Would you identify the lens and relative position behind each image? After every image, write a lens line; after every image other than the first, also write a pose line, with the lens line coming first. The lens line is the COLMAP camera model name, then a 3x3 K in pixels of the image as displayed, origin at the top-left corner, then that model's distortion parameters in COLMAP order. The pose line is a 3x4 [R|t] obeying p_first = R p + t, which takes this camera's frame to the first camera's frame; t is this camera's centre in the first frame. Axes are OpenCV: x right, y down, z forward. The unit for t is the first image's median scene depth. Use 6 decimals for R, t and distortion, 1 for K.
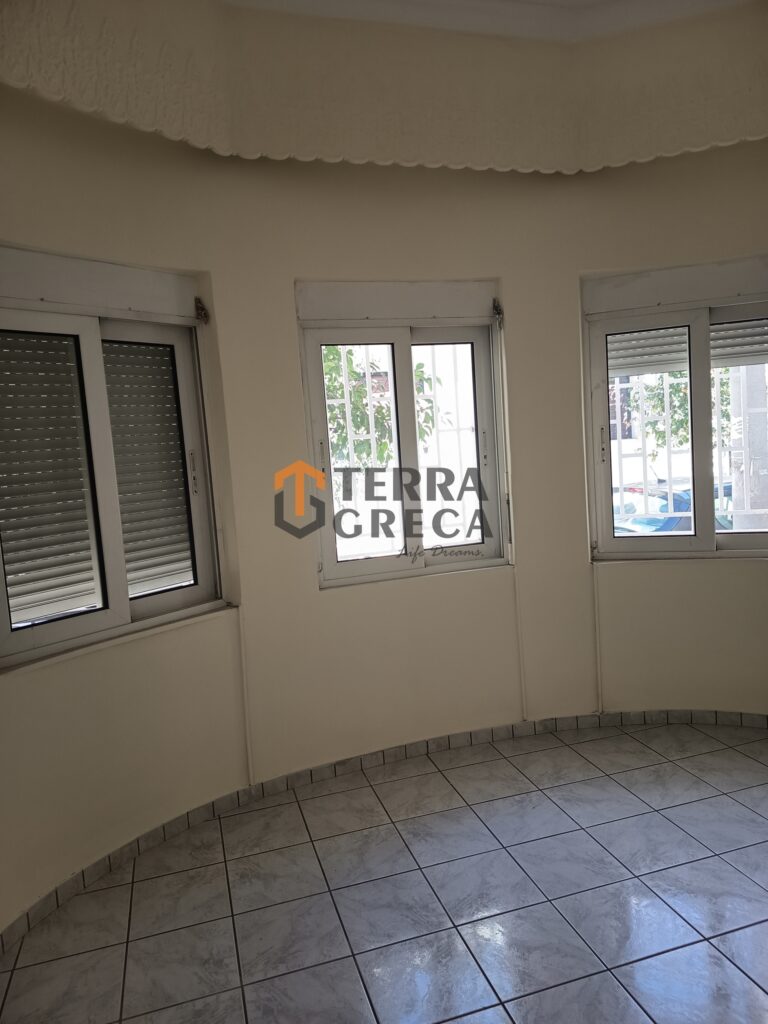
lens RADIAL K [[722.8, 0, 384.4], [0, 722.8, 506.4], [0, 0, 1]] dist [0.106121, -0.136972]
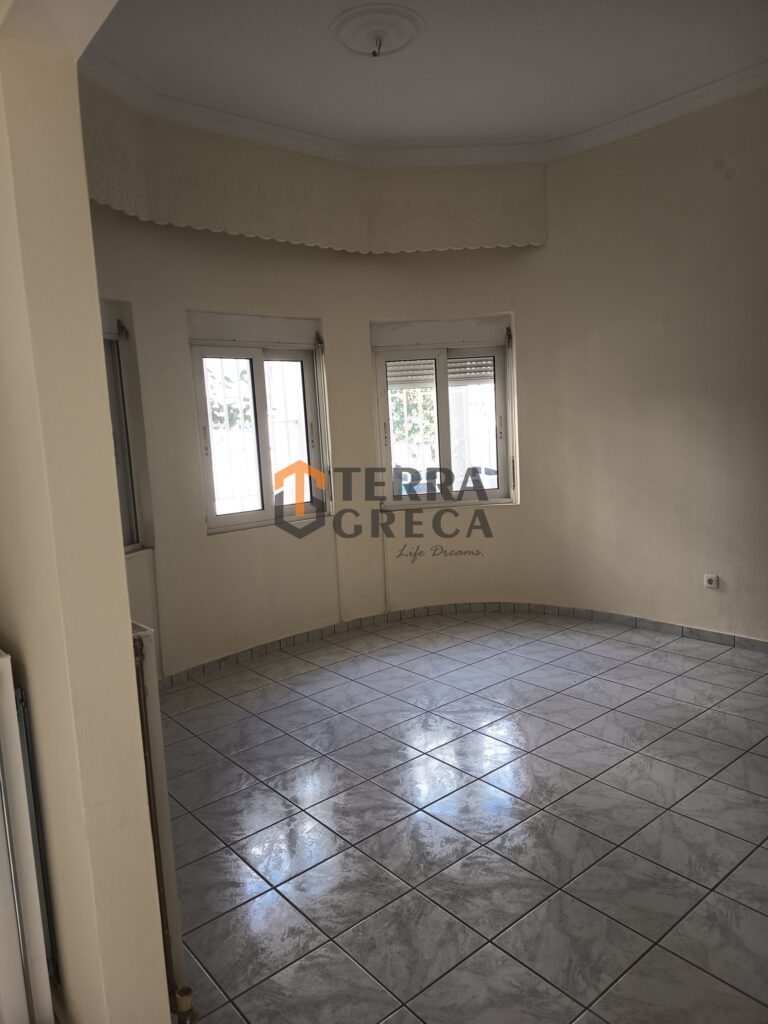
lens RADIAL K [[704.4, 0, 385.2], [0, 704.4, 508.2], [0, 0, 1]] dist [0.093050, -0.128365]
pose [[0.923452, -0.028348, 0.382665, -0.273083], [0.025592, 0.999597, 0.012292, 0.051924], [-0.382859, -0.001558, 0.923805, -0.355559]]
